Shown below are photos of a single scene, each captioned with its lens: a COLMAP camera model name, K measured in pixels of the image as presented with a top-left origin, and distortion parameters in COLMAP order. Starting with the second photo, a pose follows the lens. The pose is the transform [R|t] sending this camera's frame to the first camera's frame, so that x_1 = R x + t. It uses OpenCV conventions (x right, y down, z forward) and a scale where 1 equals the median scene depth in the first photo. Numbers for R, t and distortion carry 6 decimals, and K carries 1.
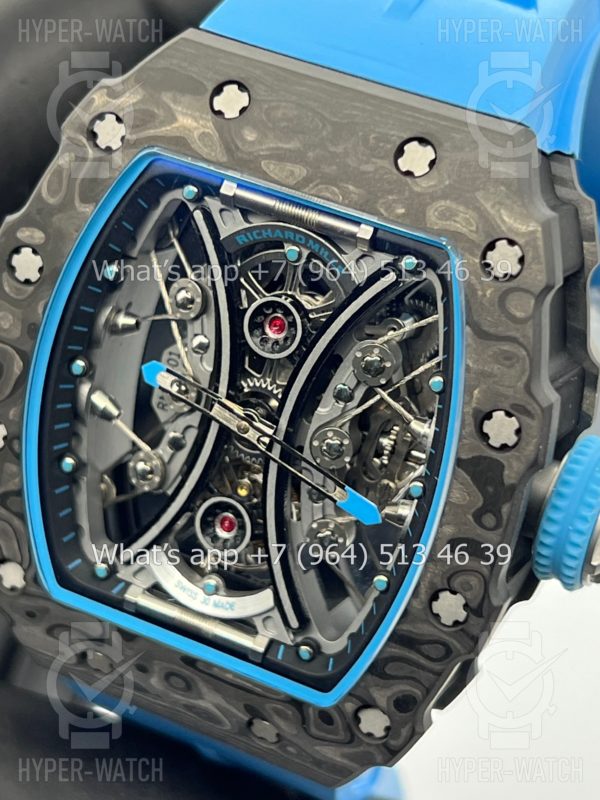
lens RADIAL K [[1880.5, 0, 294.5], [0, 1880.5, 402.1], [0, 0, 1]] dist [0.241342, 0.000000]
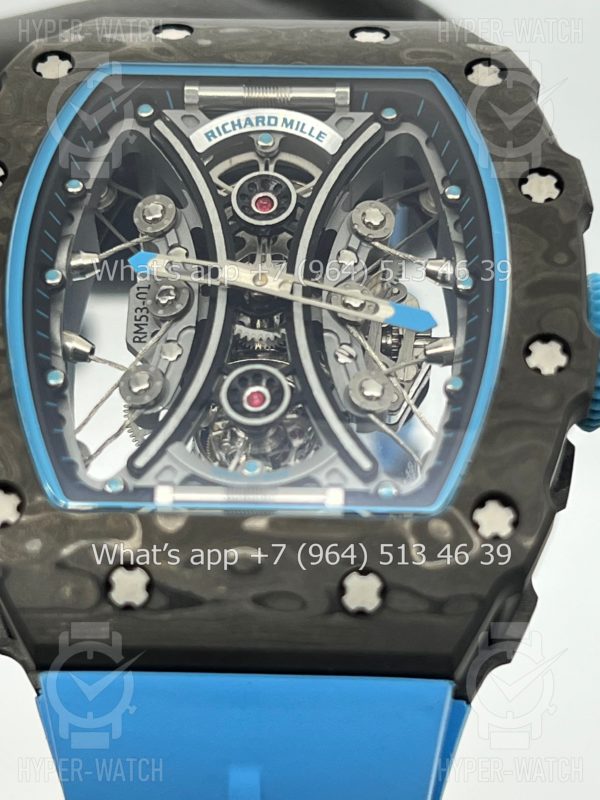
lens RADIAL K [[1880.5, 0, 301.2], [0, 1880.5, 400.9], [0, 0, 1]] dist [0.241342, 0.000000]
pose [[0.909183, -0.003413, 0.416384, -0.393934], [0.289476, 0.723980, -0.626144, 0.640864], [-0.299317, 0.689812, 0.659218, 0.432174]]
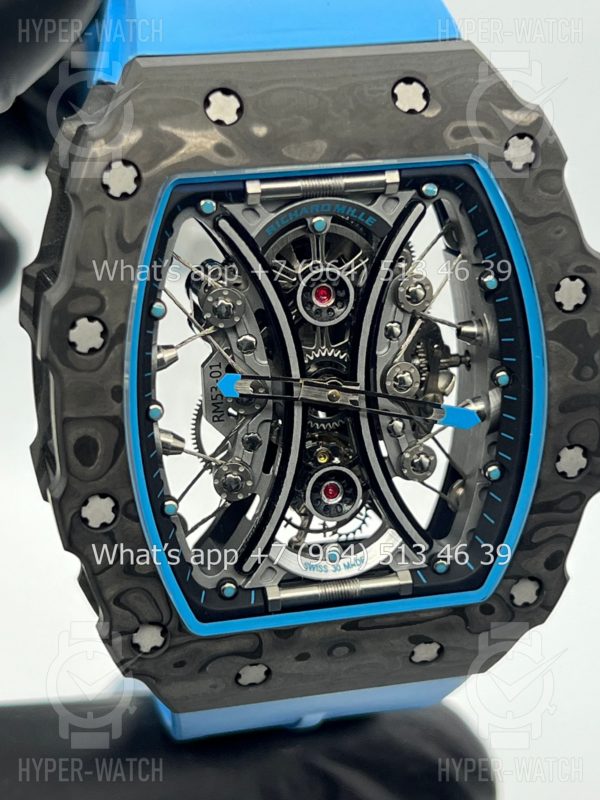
lens RADIAL K [[1880.5, 0, 305.2], [0, 1880.5, 395.3], [0, 0, 1]] dist [0.241342, 0.000000]
pose [[0.777592, -0.395108, 0.489122, -0.559413], [0.386874, 0.913869, 0.123173, -0.123682], [-0.495660, 0.093450, 0.863475, 0.096880]]
